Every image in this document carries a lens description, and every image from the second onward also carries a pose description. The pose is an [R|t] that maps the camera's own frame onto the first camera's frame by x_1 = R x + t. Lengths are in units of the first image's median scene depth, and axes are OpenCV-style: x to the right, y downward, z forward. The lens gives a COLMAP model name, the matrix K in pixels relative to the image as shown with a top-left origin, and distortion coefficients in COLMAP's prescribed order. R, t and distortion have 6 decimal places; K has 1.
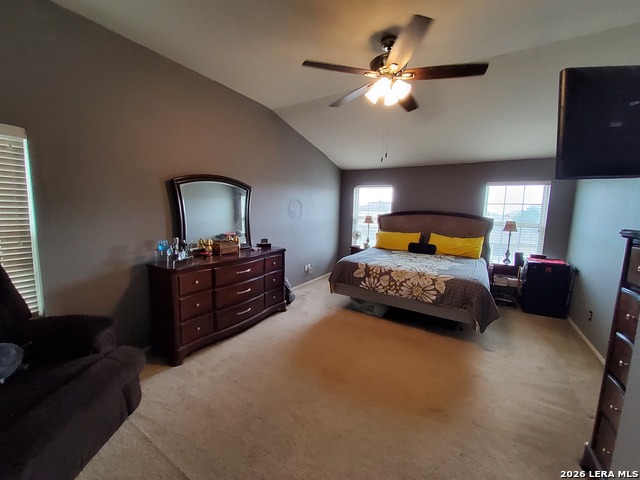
lens RADIAL K [[256.4, 0, 318.6], [0, 256.4, 237.6], [0, 0, 1]] dist [-0.002540, -0.000312]
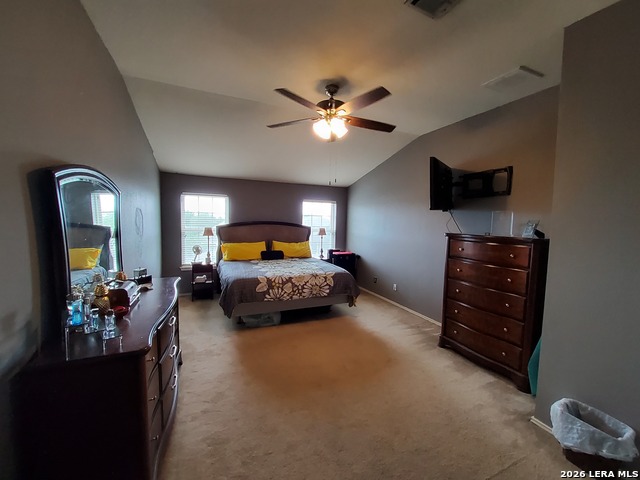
lens RADIAL K [[256.4, 0, 318.6], [0, 256.4, 237.6], [0, 0, 1]] dist [-0.002540, -0.000312]
pose [[0.562497, -0.071277, 0.823721, -0.525491], [0.088513, 0.995743, 0.025719, -0.059291], [-0.822048, 0.058444, 0.566411, 0.252428]]
